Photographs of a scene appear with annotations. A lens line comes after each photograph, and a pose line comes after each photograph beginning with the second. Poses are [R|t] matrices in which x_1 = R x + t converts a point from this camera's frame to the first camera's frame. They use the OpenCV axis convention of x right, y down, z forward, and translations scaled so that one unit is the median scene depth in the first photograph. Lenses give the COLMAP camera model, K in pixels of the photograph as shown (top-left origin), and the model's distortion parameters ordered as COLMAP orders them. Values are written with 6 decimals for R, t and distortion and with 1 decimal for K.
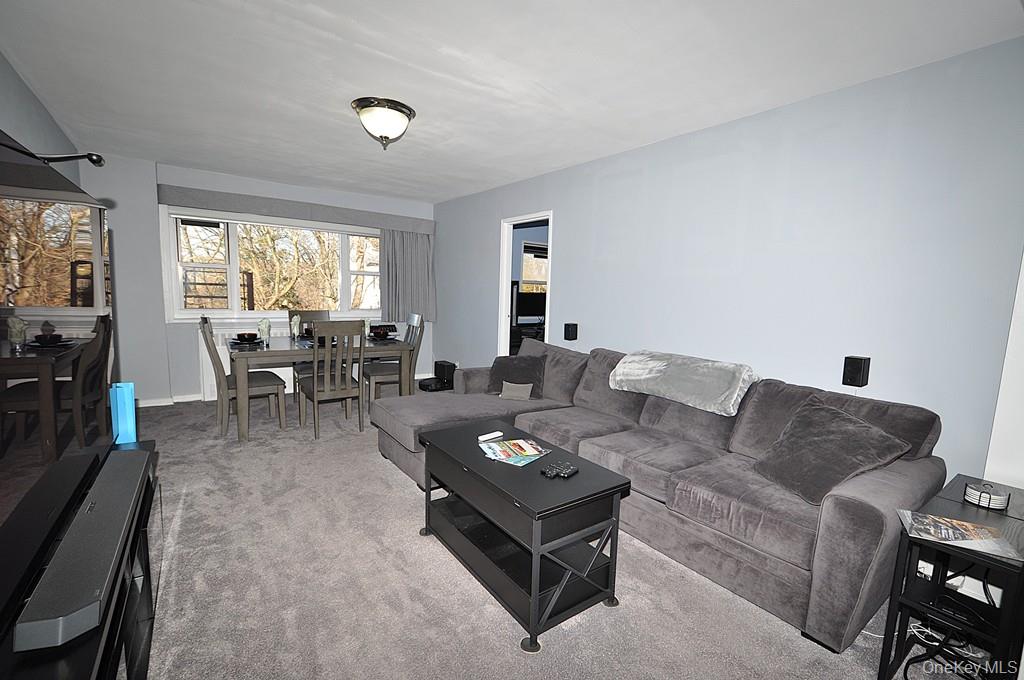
lens RADIAL K [[463.2, 0, 538.6], [0, 463.2, 350.9], [0, 0, 1]] dist [-0.000910, 0.001031]
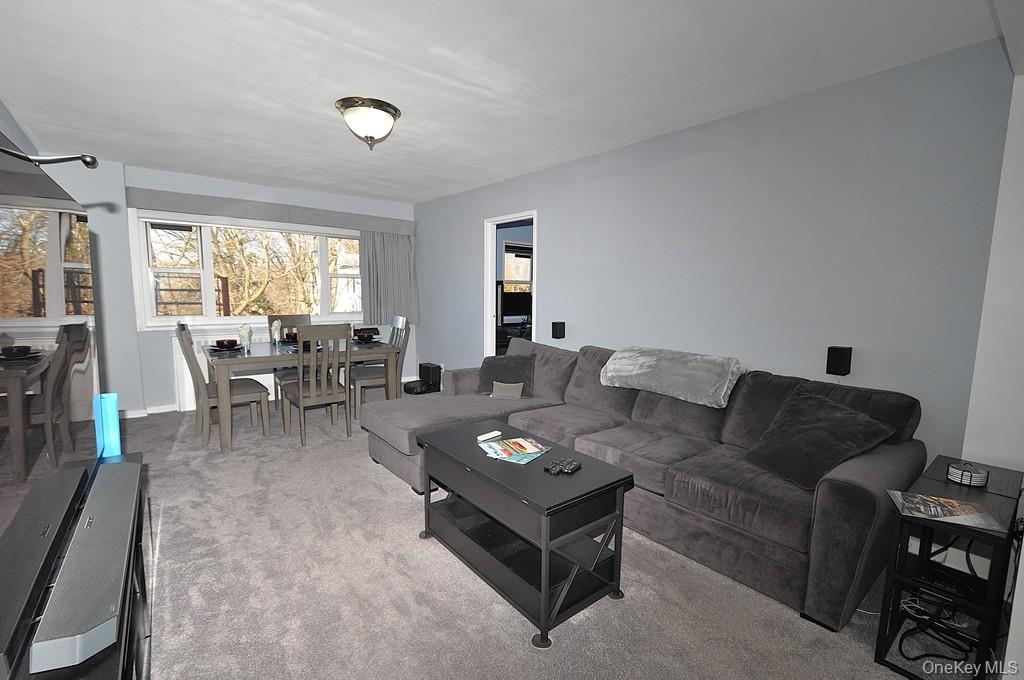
lens RADIAL K [[463.2, 0, 547.4], [0, 463.2, 348.2], [0, 0, 1]] dist [-0.000910, 0.001031]
pose [[0.998260, -0.026632, 0.052607, -0.025306], [0.026846, 0.999634, -0.003380, 0.001996], [-0.052498, 0.004787, 0.998610, -0.004690]]
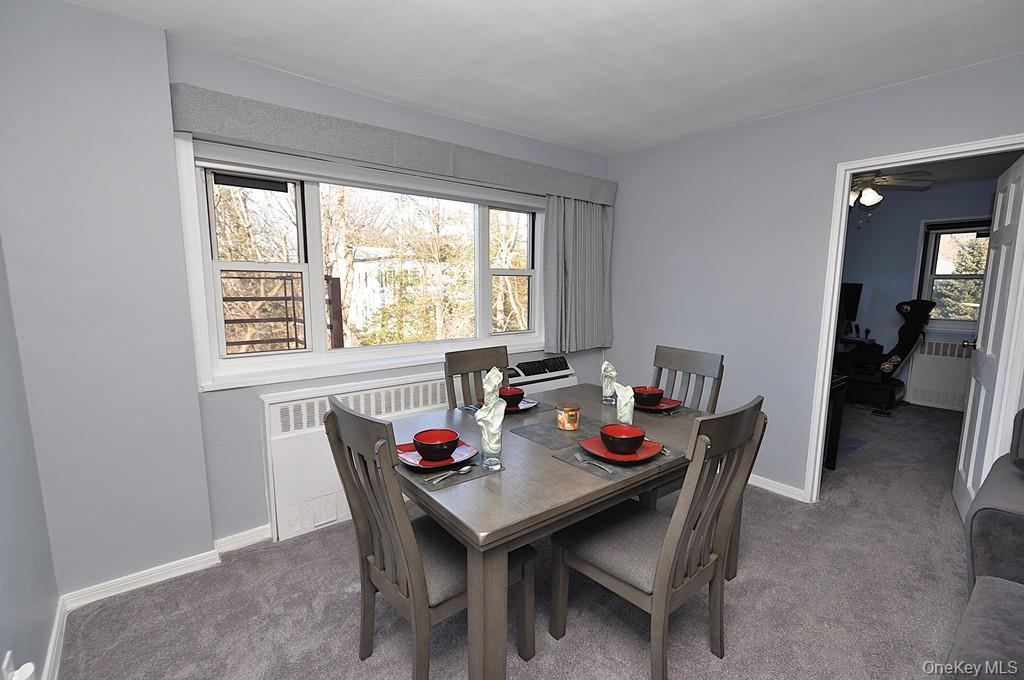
lens RADIAL K [[463.2, 0, 528.5], [0, 463.2, 348.4], [0, 0, 1]] dist [-0.000910, 0.001031]
pose [[0.997662, -0.033764, 0.059423, -0.915661], [0.033345, 0.999412, 0.008027, -0.174374], [-0.059659, -0.006027, 0.998201, 0.940365]]
